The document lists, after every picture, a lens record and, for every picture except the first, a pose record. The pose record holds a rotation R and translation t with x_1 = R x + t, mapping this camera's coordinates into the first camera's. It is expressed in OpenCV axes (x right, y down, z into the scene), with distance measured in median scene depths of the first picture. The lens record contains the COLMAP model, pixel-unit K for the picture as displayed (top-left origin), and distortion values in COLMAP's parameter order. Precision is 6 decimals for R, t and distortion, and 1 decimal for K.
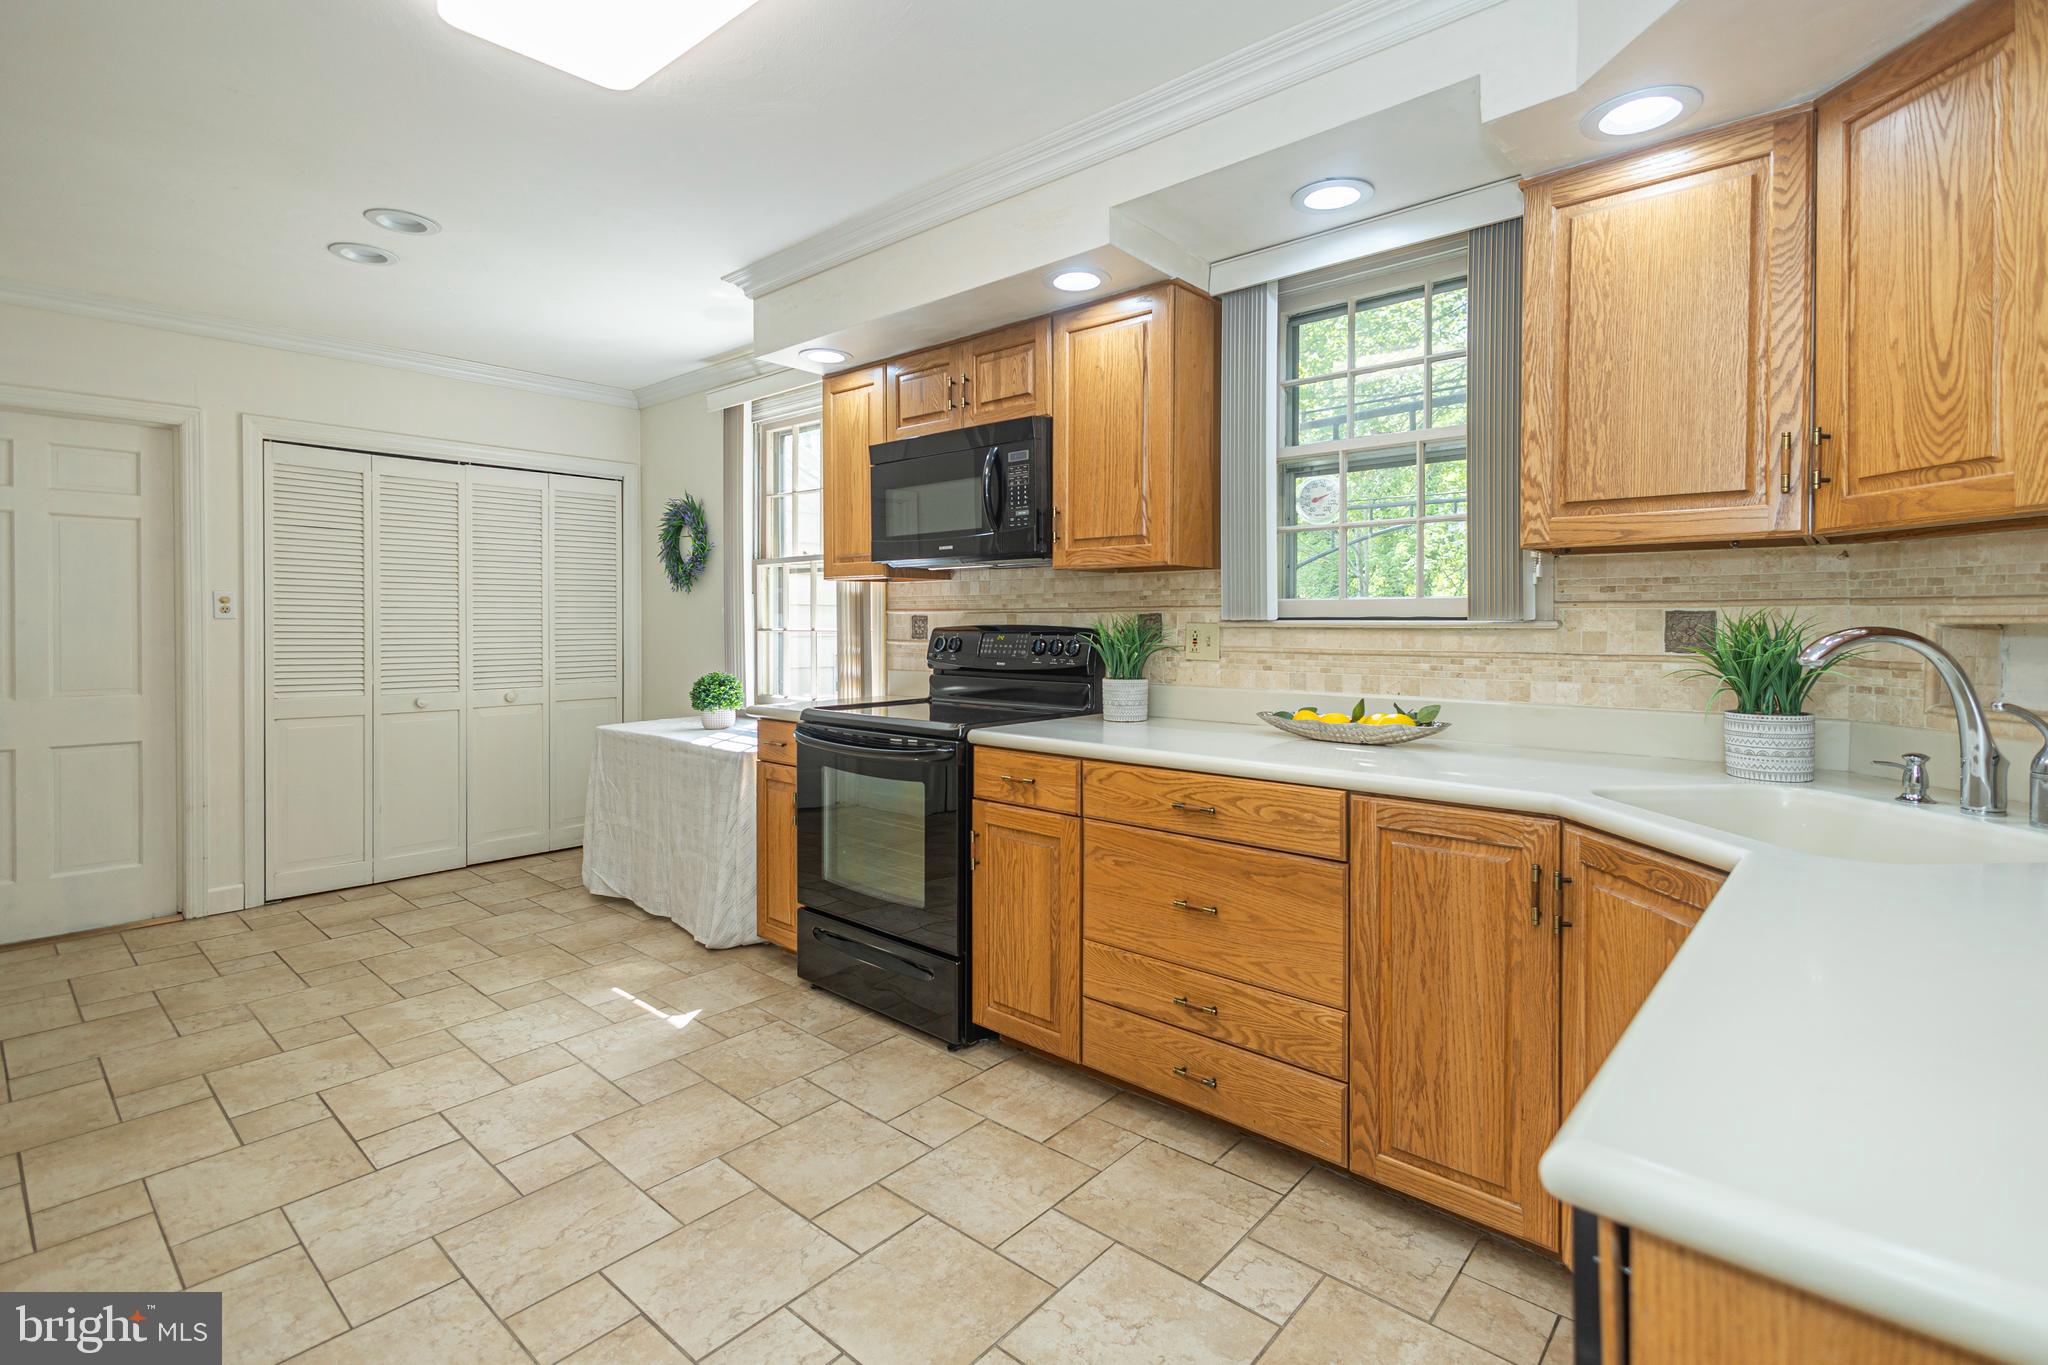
lens RADIAL K [[974.4, 0, 1044.8], [0, 974.4, 630.3], [0, 0, 1]] dist [0.011196, -0.005446]
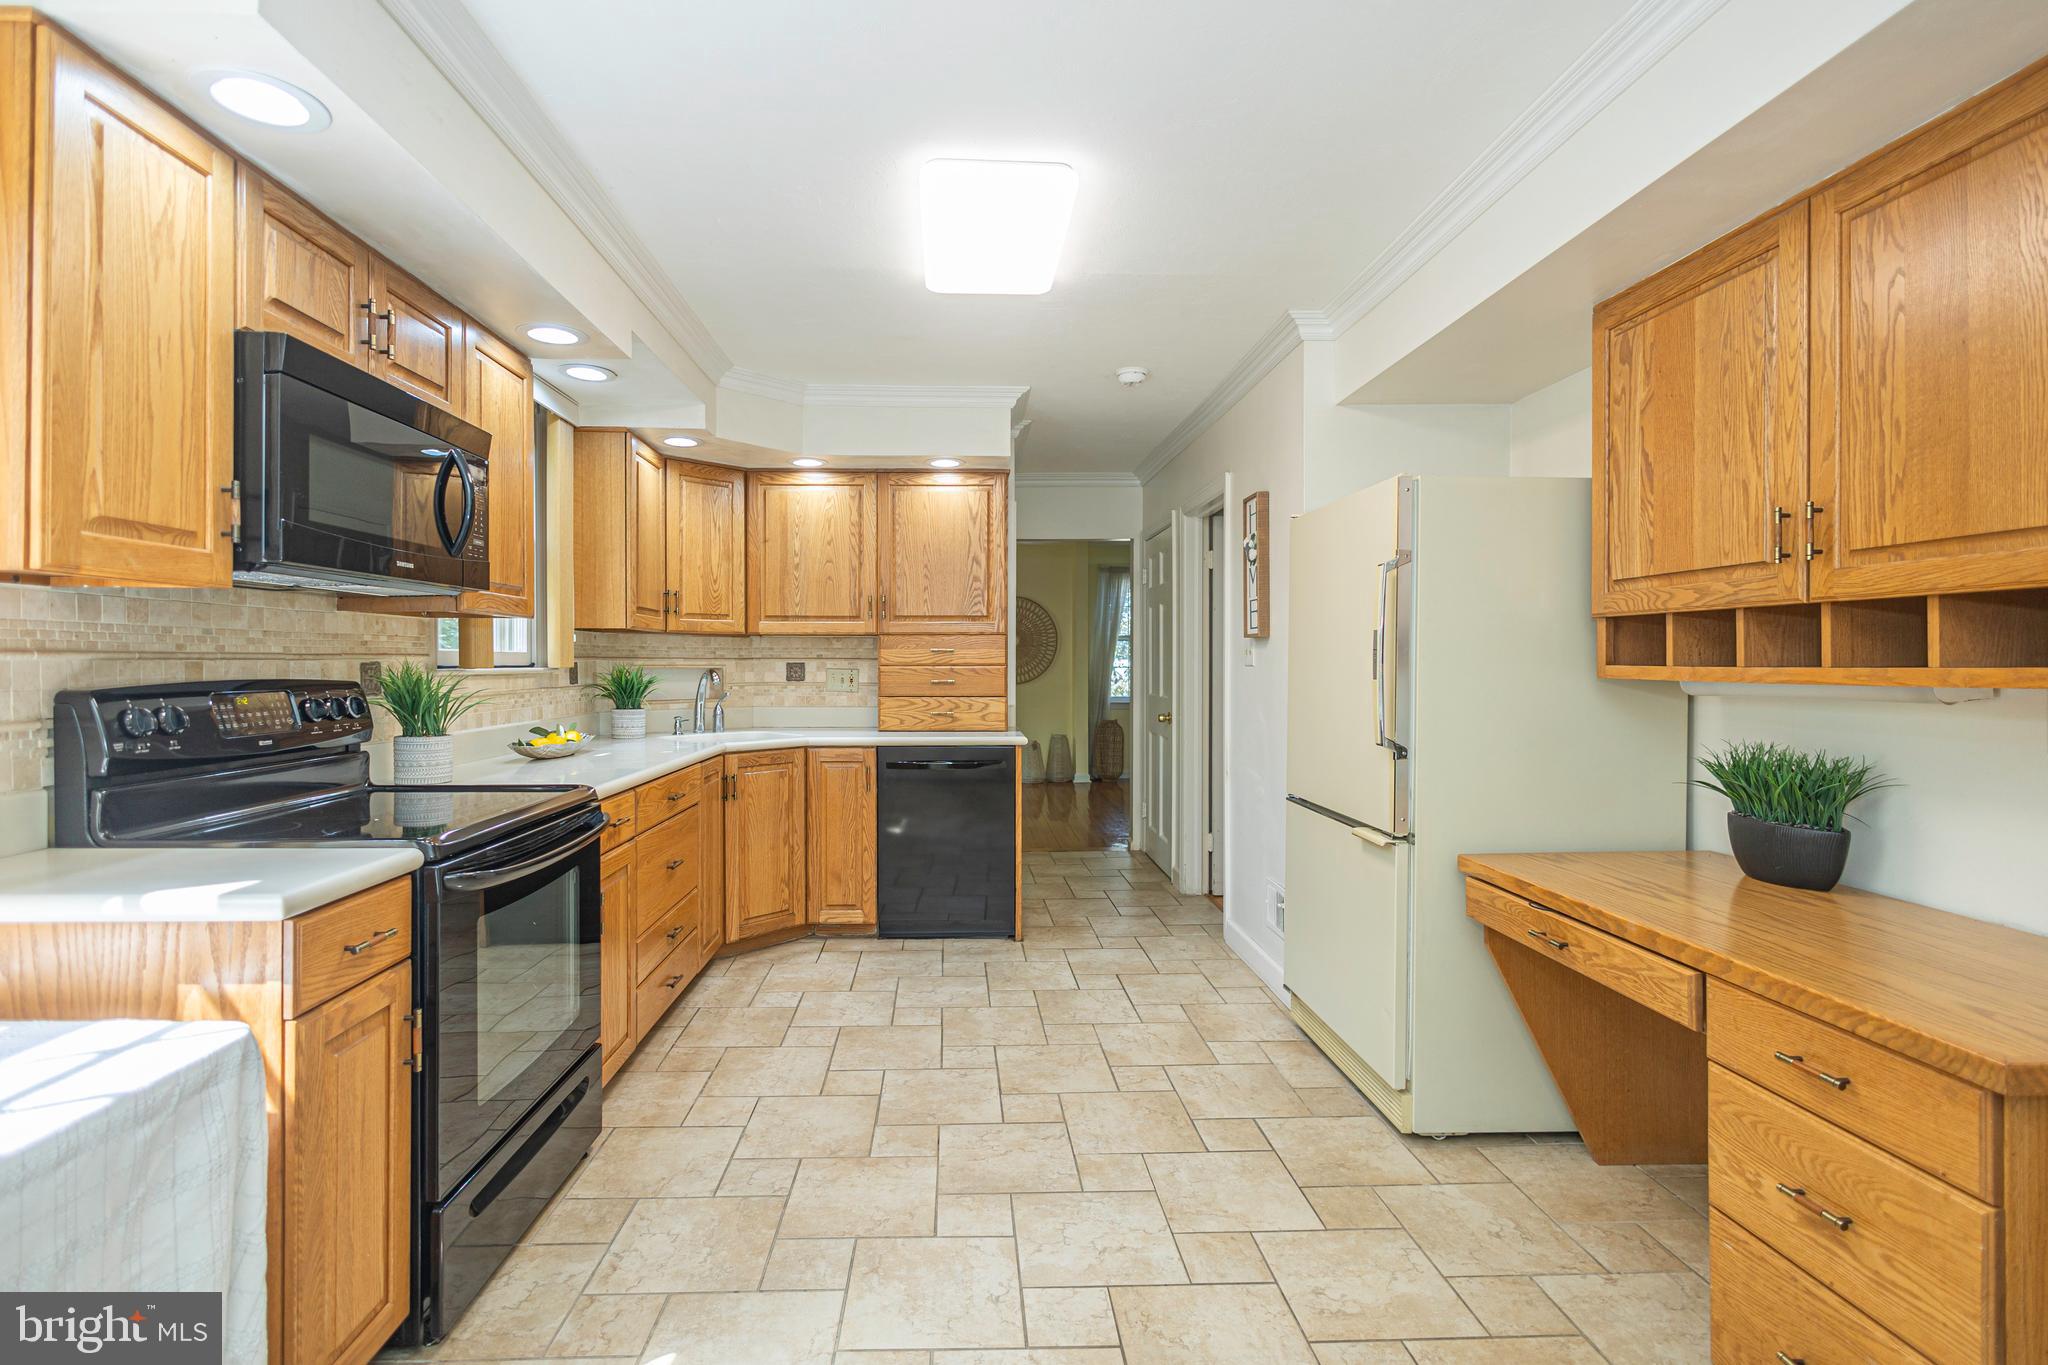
lens RADIAL K [[974.4, 0, 983.3], [0, 974.4, 674.2], [0, 0, 1]] dist [0.011196, -0.005446]
pose [[-0.685092, -0.010155, 0.728386, -0.799650], [0.006213, 0.999785, 0.019782, -0.018396], [-0.728430, 0.018078, -0.684881, 1.080606]]
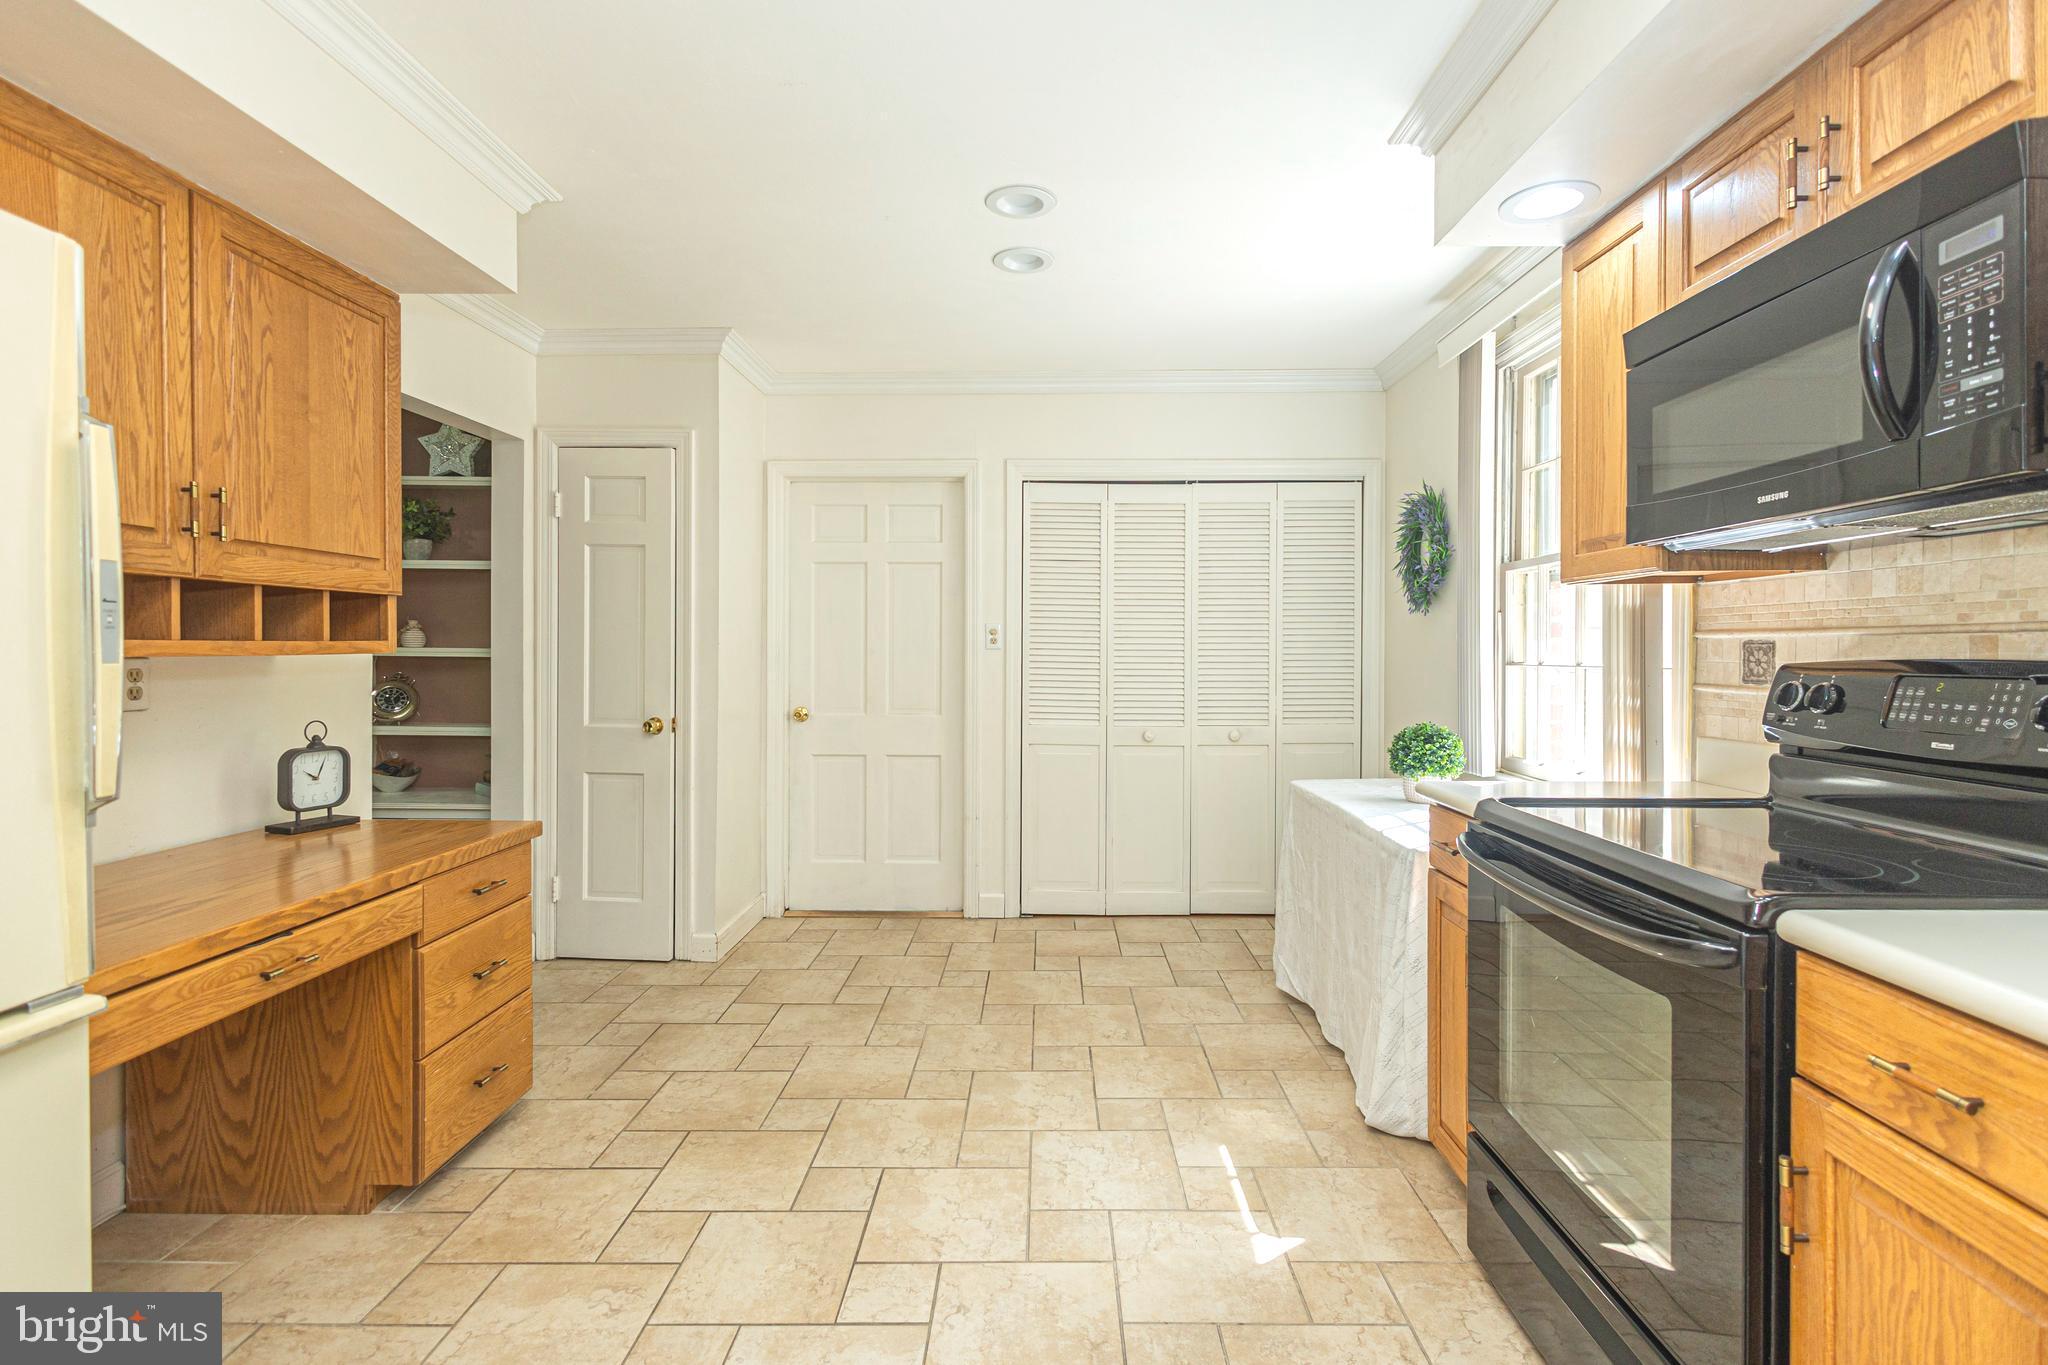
lens RADIAL K [[974.4, 0, 1036.8], [0, 974.4, 658.8], [0, 0, 1]] dist [0.011196, -0.005446]
pose [[0.648333, 0.006324, -0.761331, 0.027572], [-0.008629, 0.999962, 0.000958, -0.002737], [0.761308, 0.005948, 0.648363, 0.384422]]
